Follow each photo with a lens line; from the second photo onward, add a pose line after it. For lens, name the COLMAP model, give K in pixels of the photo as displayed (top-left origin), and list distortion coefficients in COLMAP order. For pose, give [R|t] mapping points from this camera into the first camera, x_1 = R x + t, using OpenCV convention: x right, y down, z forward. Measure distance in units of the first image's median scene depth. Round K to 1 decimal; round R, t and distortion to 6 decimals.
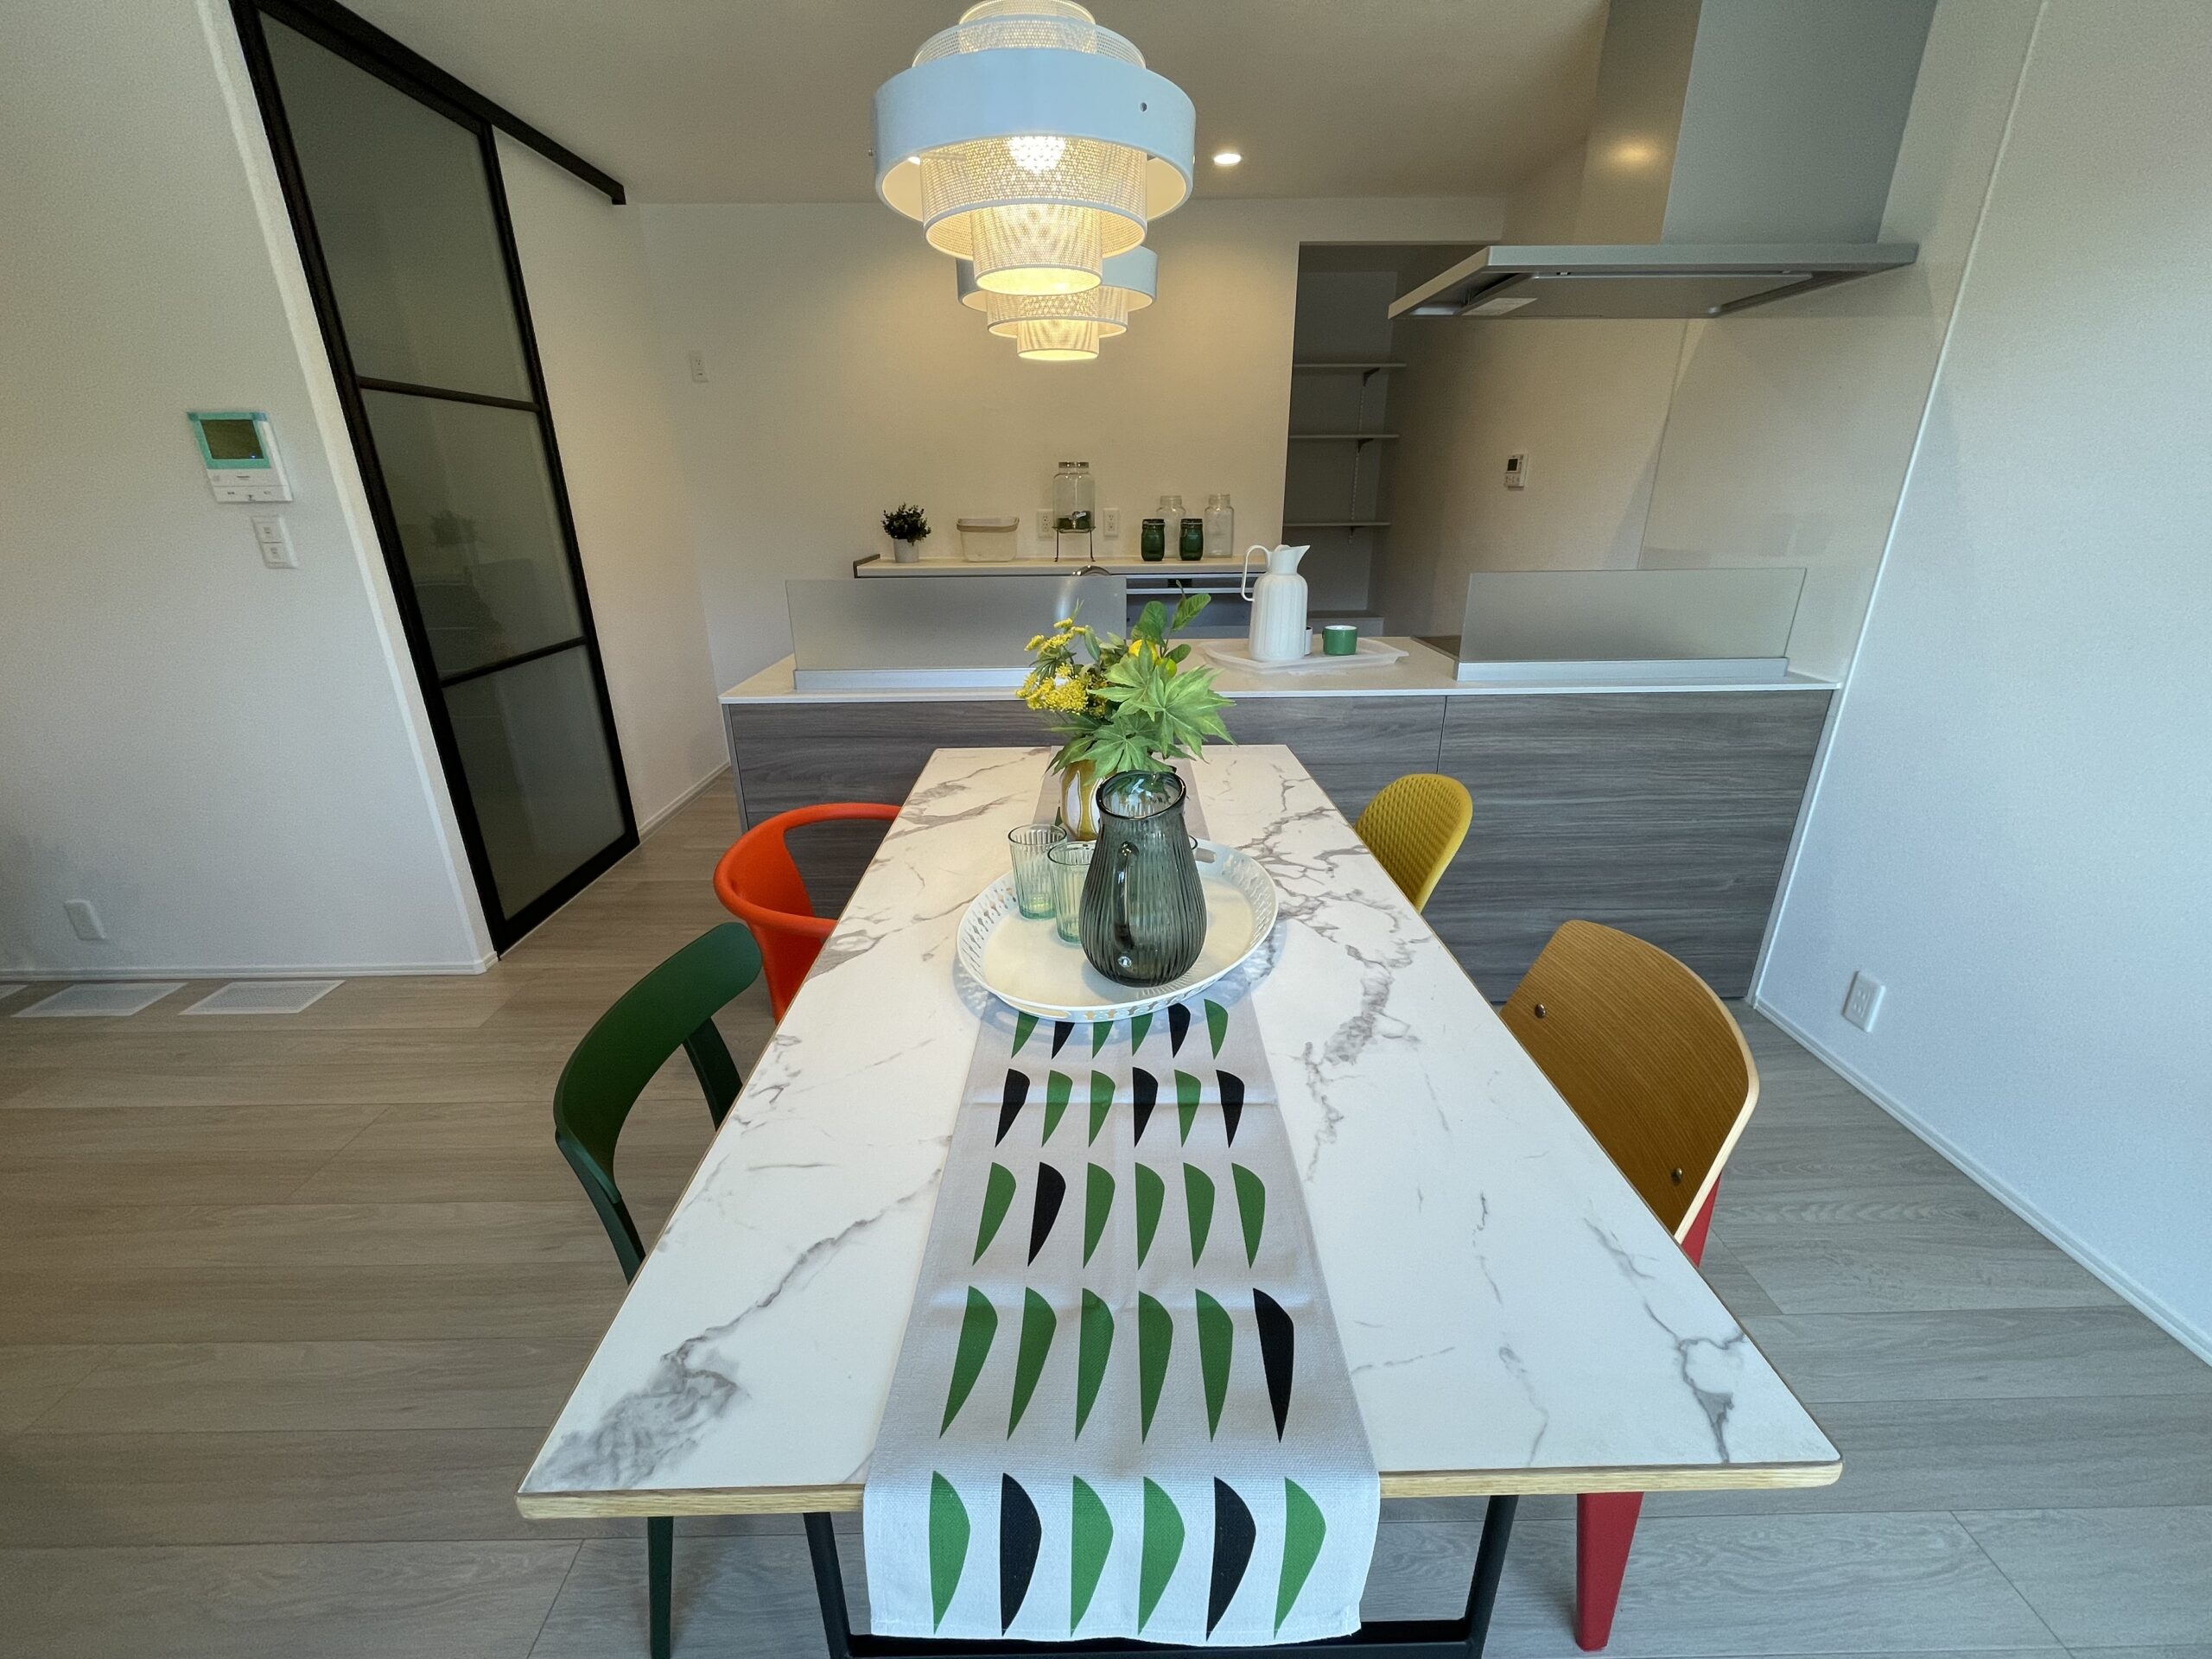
lens RADIAL K [[897.8, 0, 1098.2], [0, 897.8, 827.3], [0, 0, 1]] dist [0.001875, 0.000087]
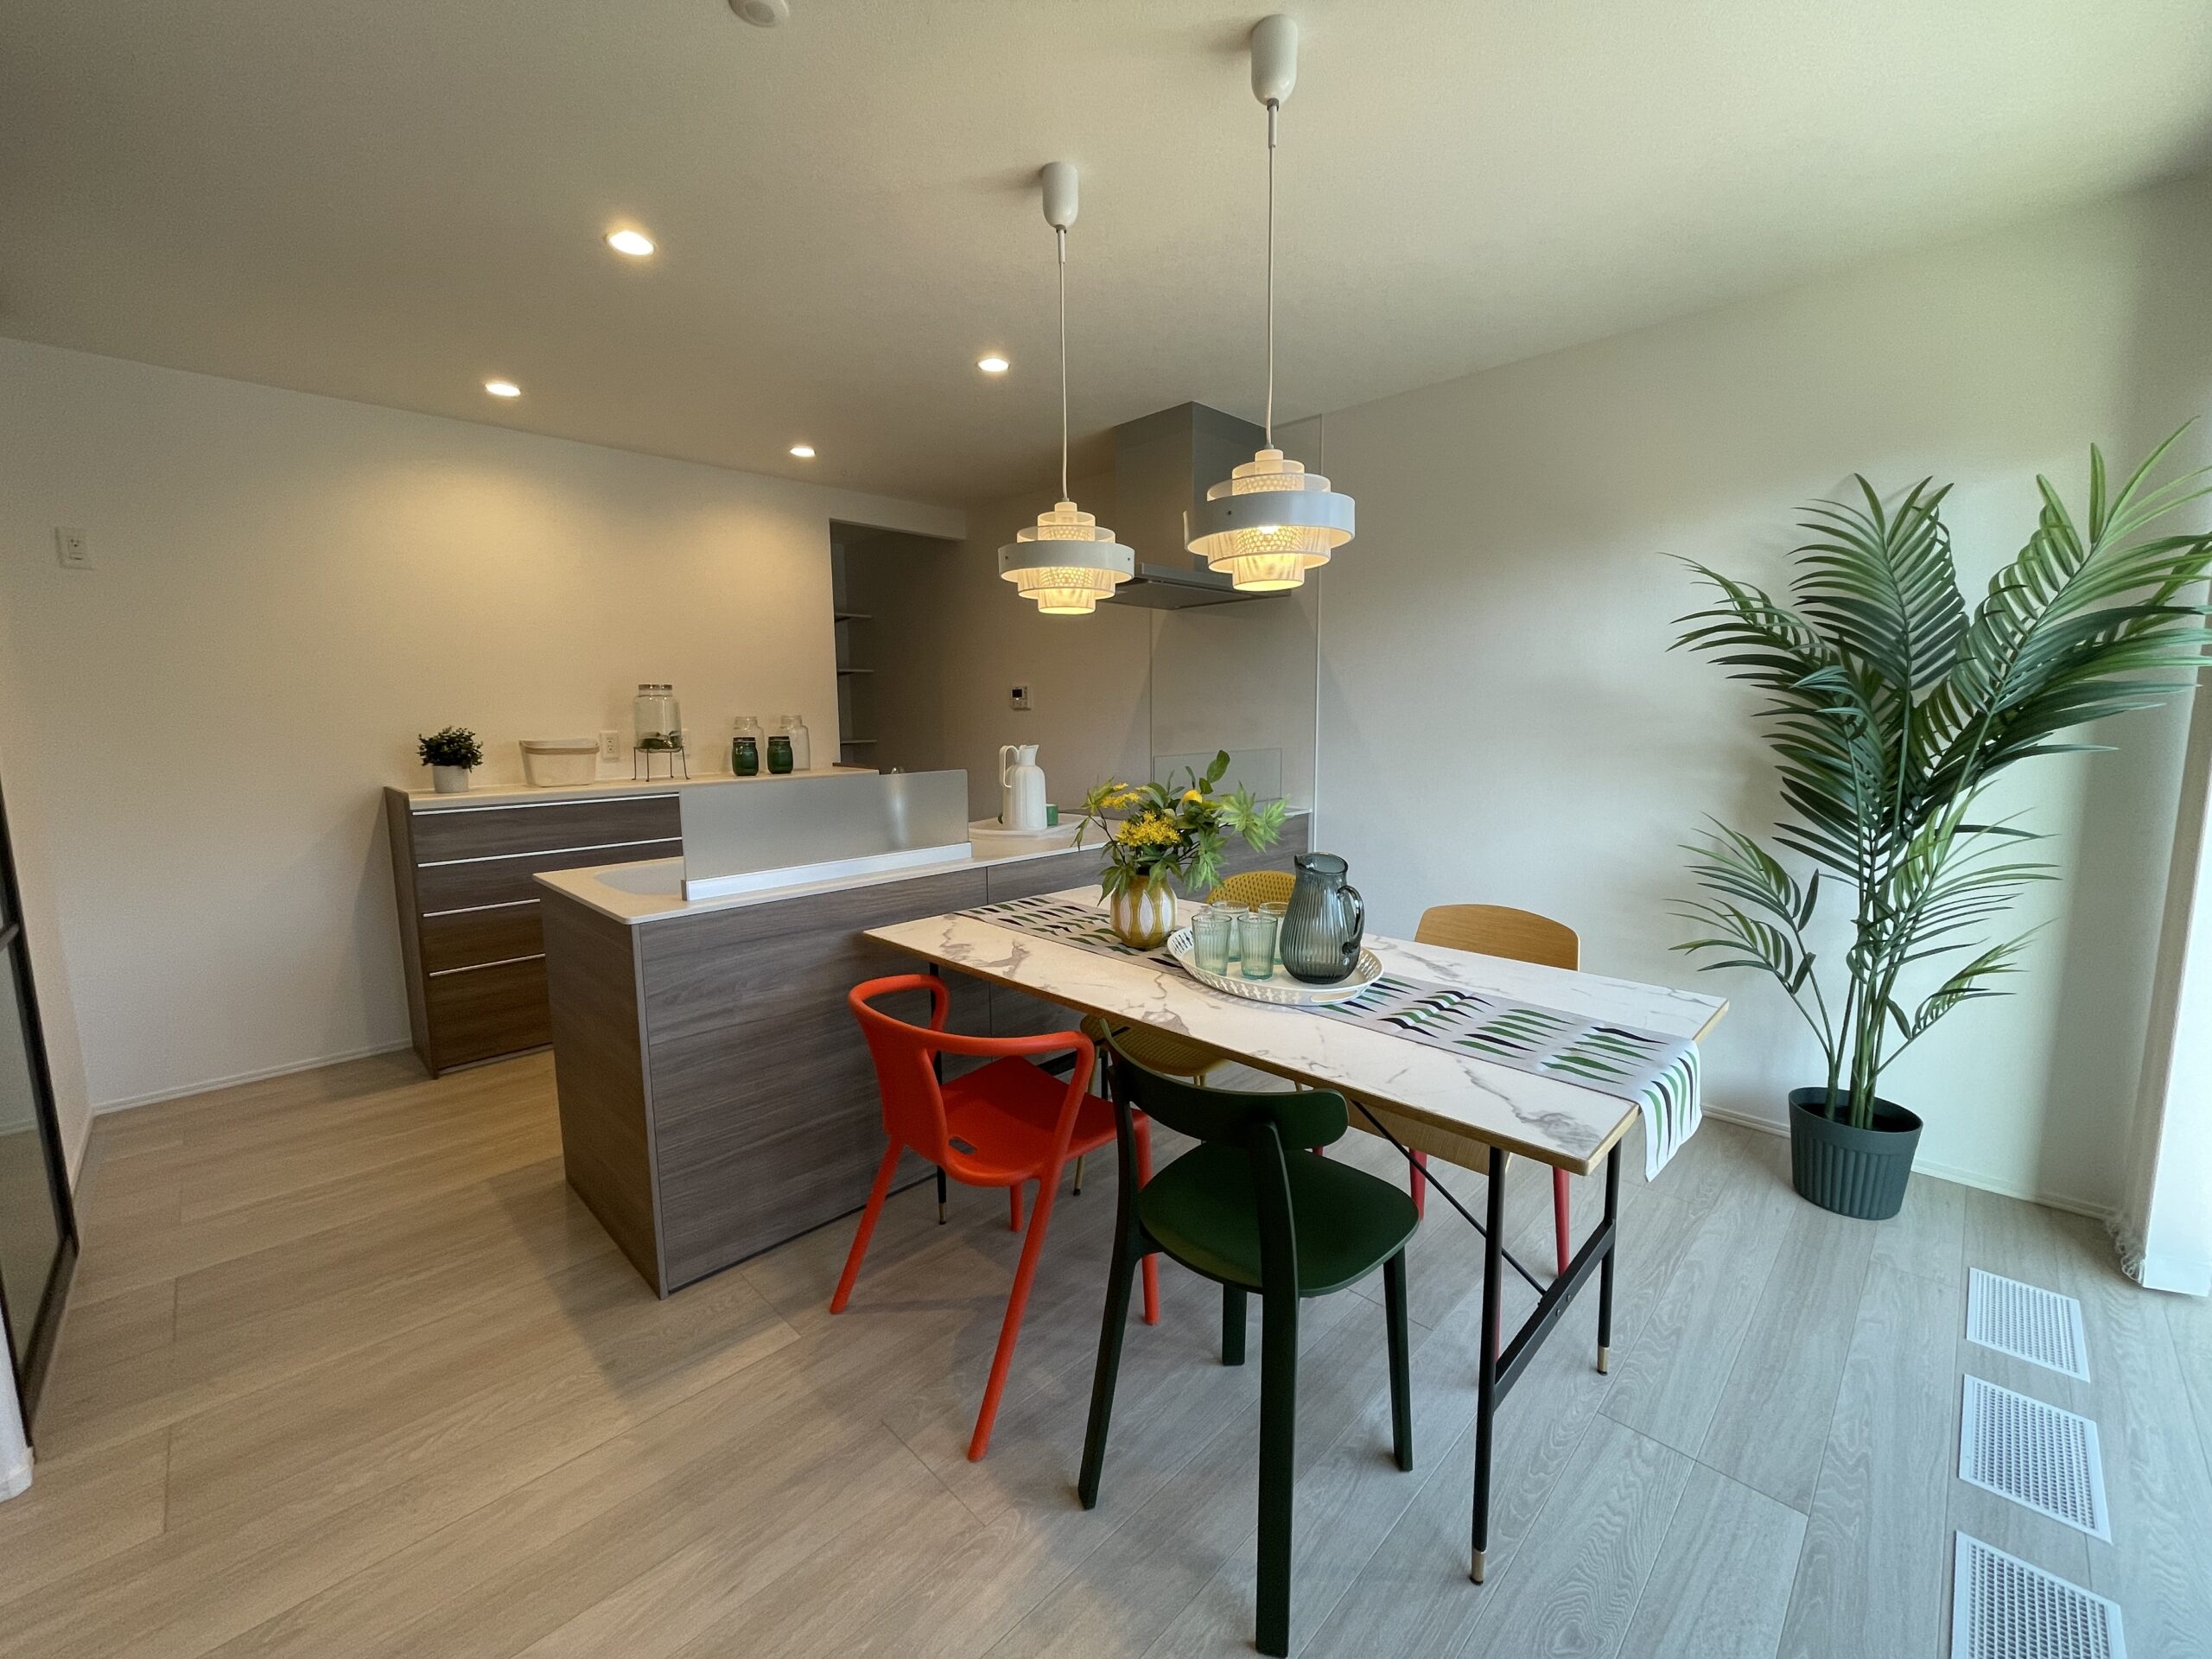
lens RADIAL K [[897.8, 0, 1098.2], [0, 897.8, 827.3], [0, 0, 1]] dist [0.001875, 0.000087]
pose [[0.712582, -0.089947, 0.695799, -0.847368], [0.253098, 0.957923, -0.135371, 0.011486], [-0.654345, 0.272569, 0.705364, 0.033559]]
